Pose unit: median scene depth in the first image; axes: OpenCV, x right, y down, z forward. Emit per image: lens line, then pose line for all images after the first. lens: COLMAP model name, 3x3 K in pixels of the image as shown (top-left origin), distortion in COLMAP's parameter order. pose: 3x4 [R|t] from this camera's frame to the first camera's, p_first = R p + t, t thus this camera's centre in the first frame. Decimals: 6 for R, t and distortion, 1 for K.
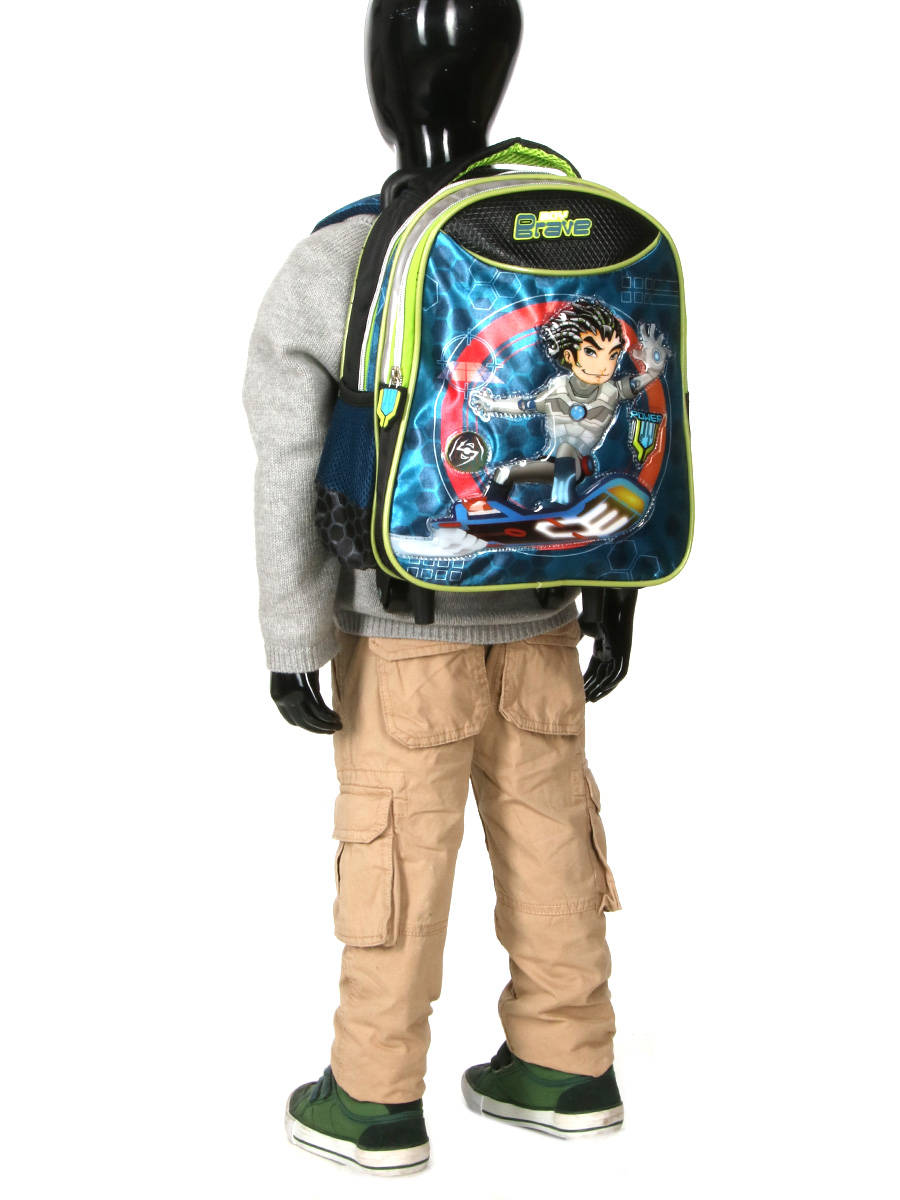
lens RADIAL K [[2923.1, 0, 449.4], [0, 2923.1, 600.6], [0, 0, 1]] dist [-0.320265, 0.000000]
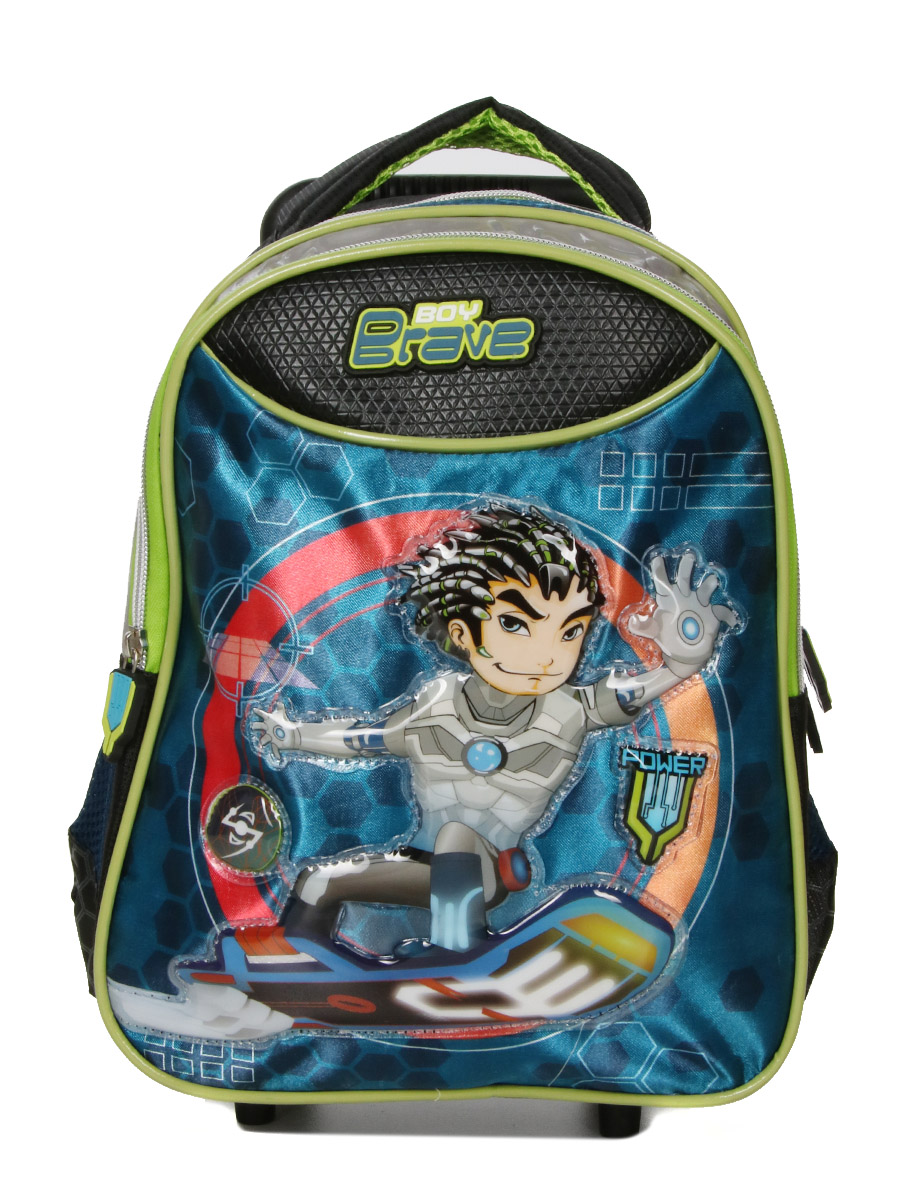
lens RADIAL K [[2923.1, 0, 451.4], [0, 2923.1, 607.1], [0, 0, 1]] dist [-0.320265, 0.000000]
pose [[0.939667, 0.054615, -0.337702, 0.189501], [-0.034371, 0.997251, 0.065642, -0.116777], [0.340358, -0.050074, 0.938962, 0.578785]]
